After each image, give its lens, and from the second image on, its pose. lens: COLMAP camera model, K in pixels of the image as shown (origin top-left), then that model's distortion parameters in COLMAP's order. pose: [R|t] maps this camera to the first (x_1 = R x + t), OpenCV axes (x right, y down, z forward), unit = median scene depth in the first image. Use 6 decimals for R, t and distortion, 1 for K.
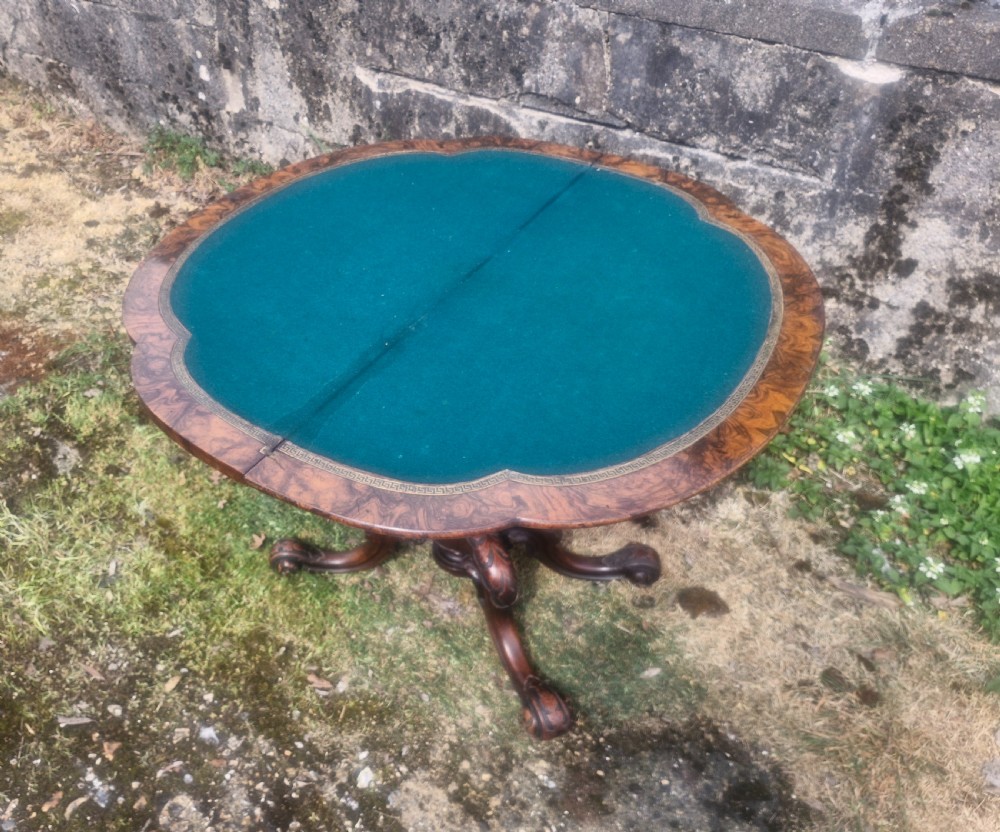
lens RADIAL K [[814.8, 0, 419.8], [0, 814.8, 427.2], [0, 0, 1]] dist [0.075966, -0.102018]
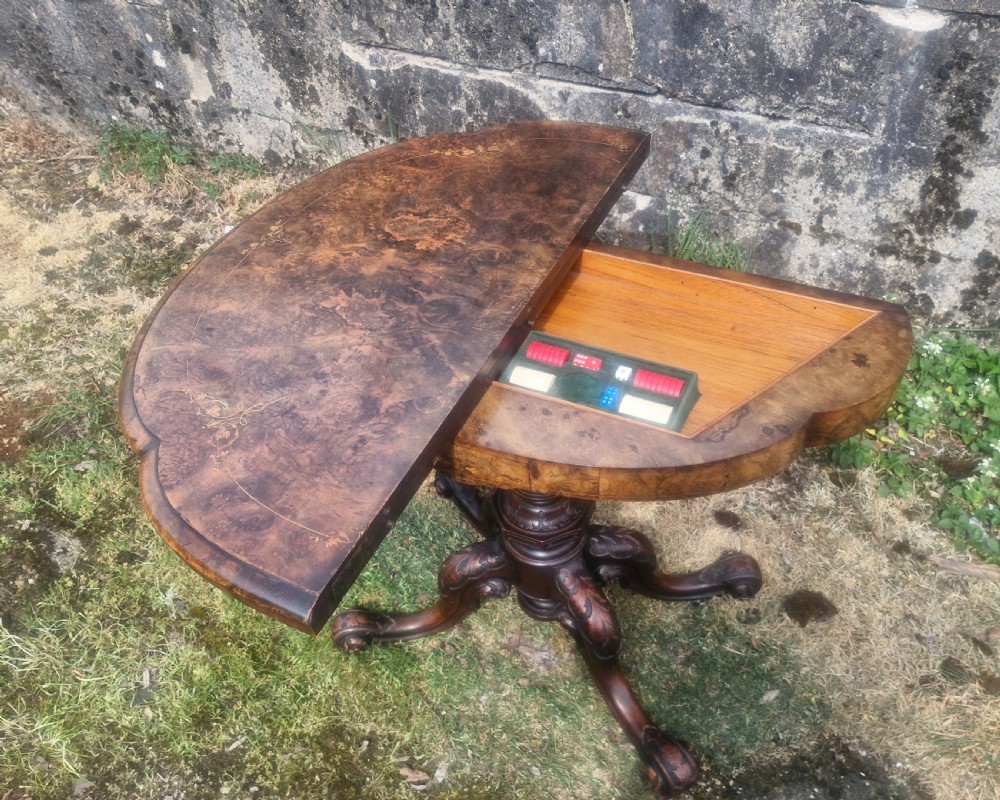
lens RADIAL K [[868.7, 0, 551.0], [0, 868.7, 407.6], [0, 0, 1]] dist [0.095387, -0.128245]
pose [[0.983202, -0.136933, 0.120675, -0.032439], [0.132302, 0.990159, 0.045627, -0.088378], [-0.125736, -0.028895, 0.991643, 0.047192]]
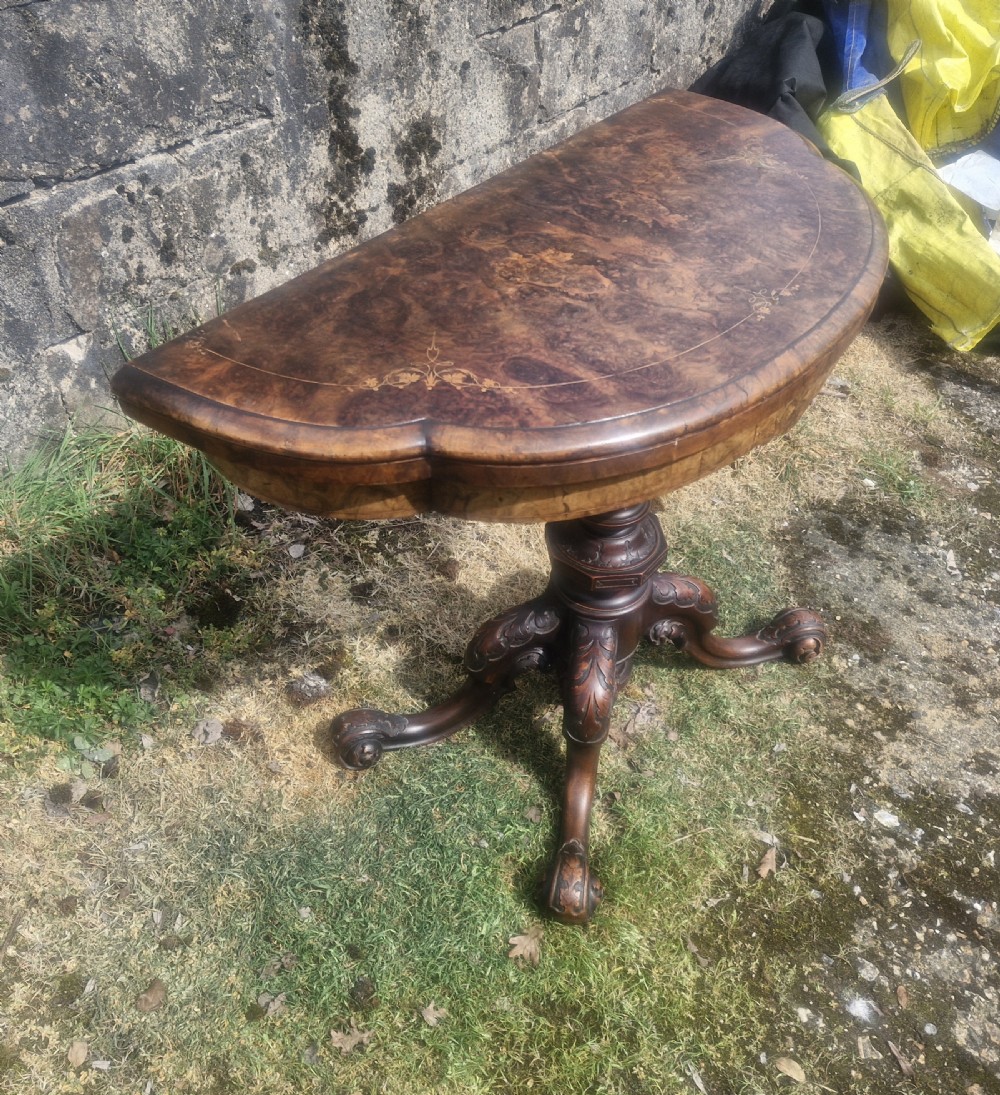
lens RADIAL K [[1063.6, 0, 544.7], [0, 1063.6, 551.9], [0, 0, 1]] dist [0.113797, -0.142742]
pose [[0.068848, -0.665103, 0.743571, -0.571242], [0.643707, 0.599042, 0.476224, -0.379958], [-0.762168, 0.445855, 0.469375, 0.493357]]
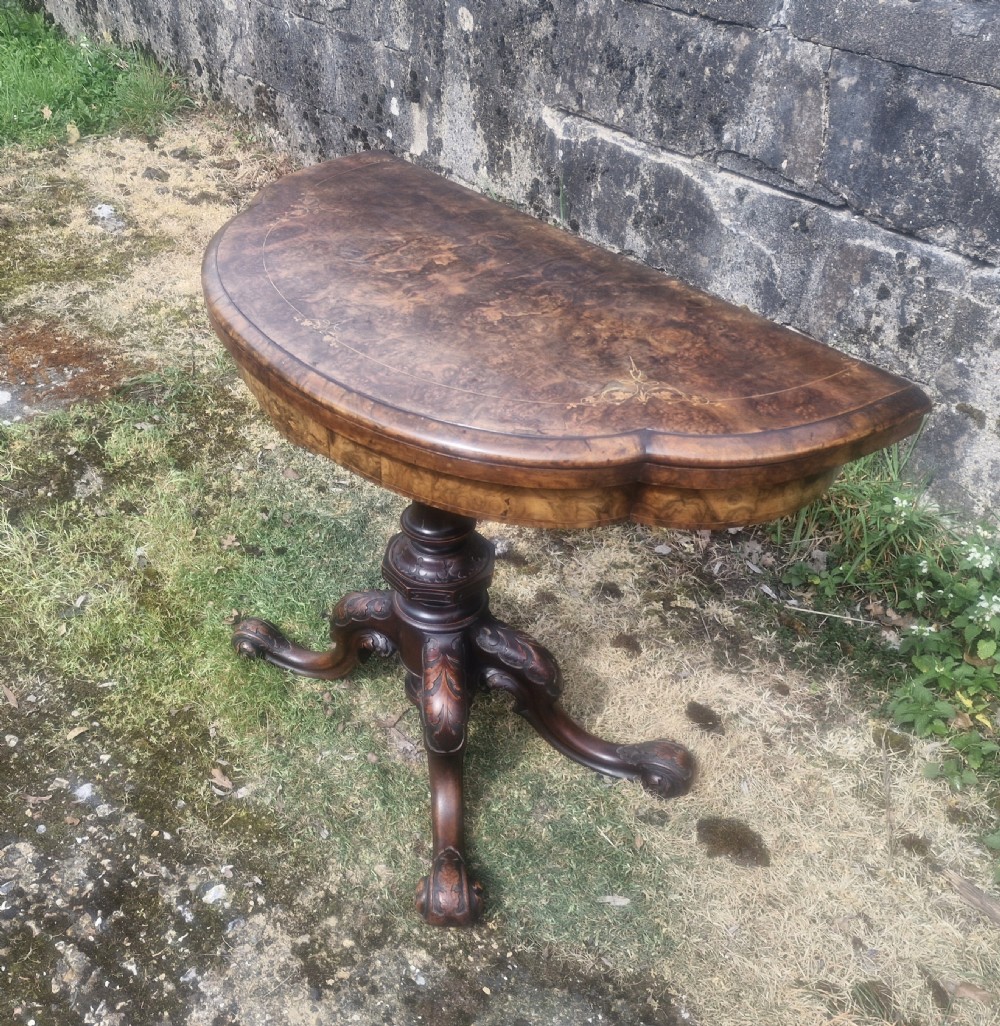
lens RADIAL K [[1052.1, 0, 395.3], [0, 1052.1, 556.3], [0, 0, 1]] dist [0.117782, -0.162057]
pose [[0.919071, 0.225230, -0.323388, 0.292124], [-0.243158, 0.969862, -0.015578, 0.053444], [0.310133, 0.092952, 0.946138, 0.005609]]
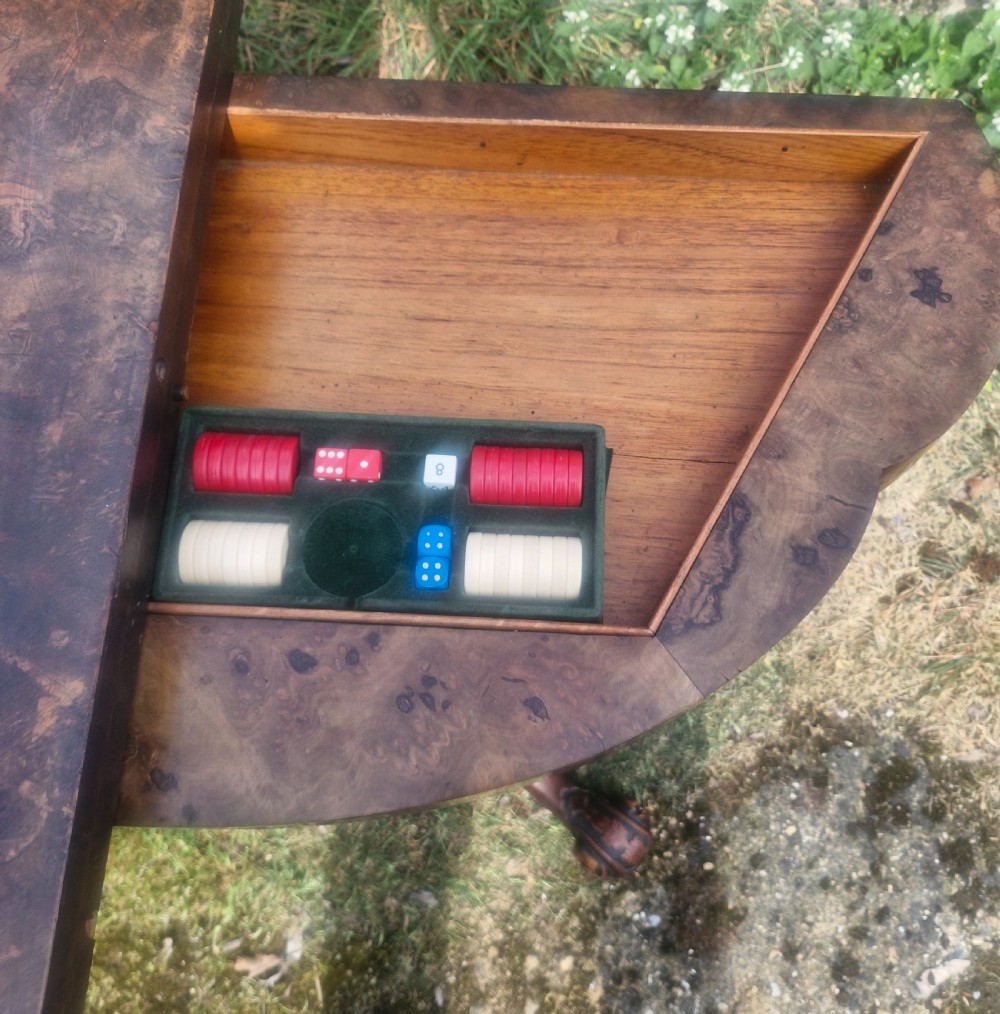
lens RADIAL K [[948.3, 0, 518.0], [0, 948.3, 517.0], [0, 0, 1]] dist [0.085693, -0.132341]
pose [[0.869730, -0.461711, 0.174333, 0.061074], [0.322961, 0.799558, 0.506363, -0.208467], [-0.373183, -0.384096, 0.844515, 0.395441]]
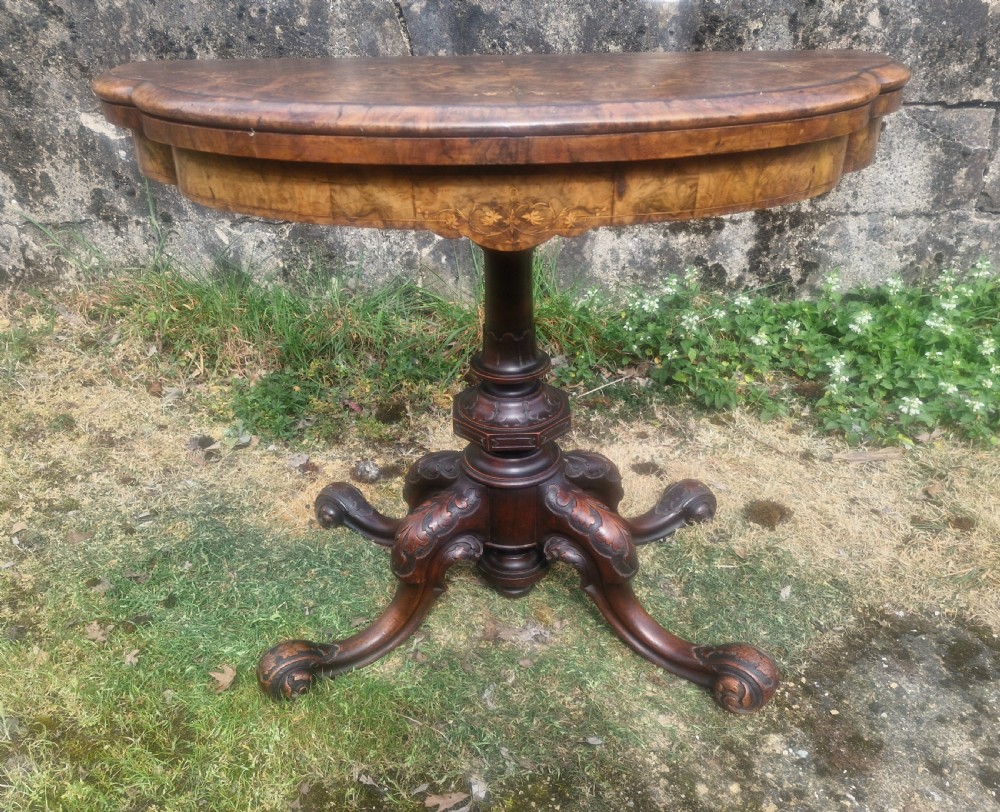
lens RADIAL K [[815.4, 0, 495.8], [0, 815.4, 440.5], [0, 0, 1]] dist [0.057978, -0.060049]
pose [[0.834900, -0.283028, 0.472056, -0.266433], [0.379701, 0.917068, -0.121715, 0.126596], [-0.398458, 0.280859, 0.873126, 0.302000]]
